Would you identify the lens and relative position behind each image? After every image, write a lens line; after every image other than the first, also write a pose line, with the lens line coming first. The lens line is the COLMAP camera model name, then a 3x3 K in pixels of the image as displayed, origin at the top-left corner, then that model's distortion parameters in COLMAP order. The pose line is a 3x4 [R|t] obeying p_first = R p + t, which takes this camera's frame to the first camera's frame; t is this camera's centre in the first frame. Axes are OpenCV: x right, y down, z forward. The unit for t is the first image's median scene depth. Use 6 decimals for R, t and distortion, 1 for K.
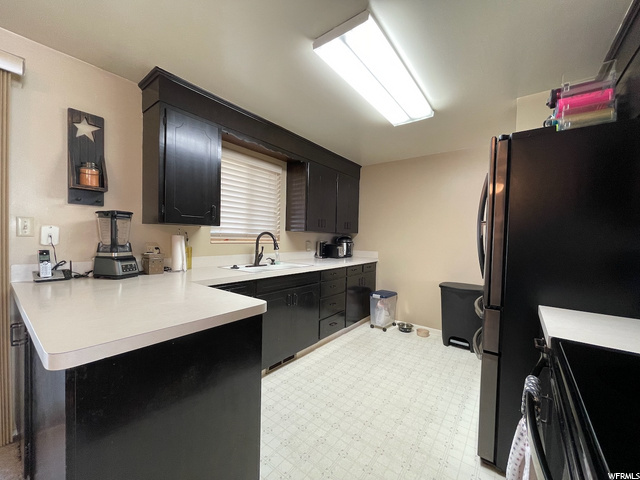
lens RADIAL K [[258.5, 0, 319.0], [0, 258.5, 241.5], [0, 0, 1]] dist [-0.000733, -0.000234]
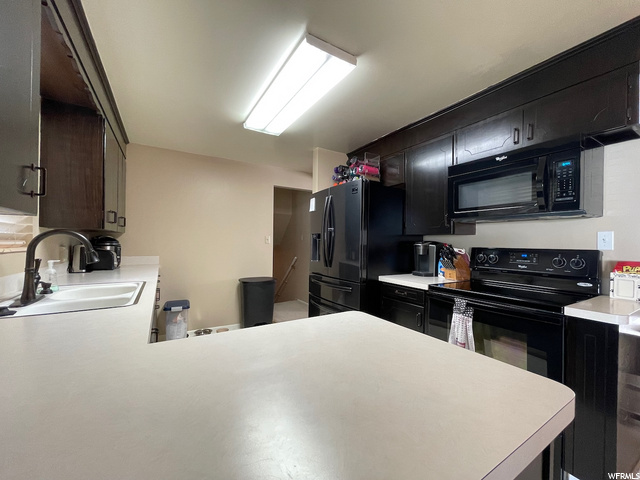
lens RADIAL K [[258.5, 0, 319.6], [0, 258.5, 242.6], [0, 0, 1]] dist [-0.000733, -0.000234]
pose [[0.357063, -0.016674, 0.933931, -0.485615], [0.007056, 0.999860, 0.015154, -0.015340], [-0.934053, 0.001179, 0.357131, 0.336893]]
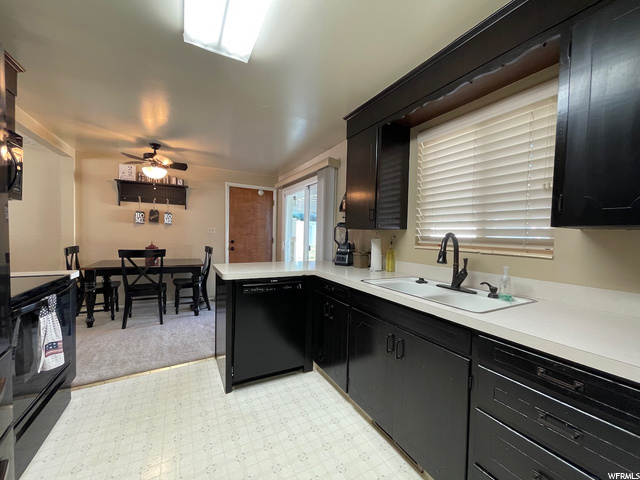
lens RADIAL K [[258.5, 0, 317.6], [0, 258.5, 242.2], [0, 0, 1]] dist [-0.000733, -0.000234]
pose [[-0.416297, -0.007814, -0.909195, 0.451816], [-0.045391, 0.998895, 0.012198, -0.008898], [0.908095, 0.046347, -0.416191, 0.949064]]
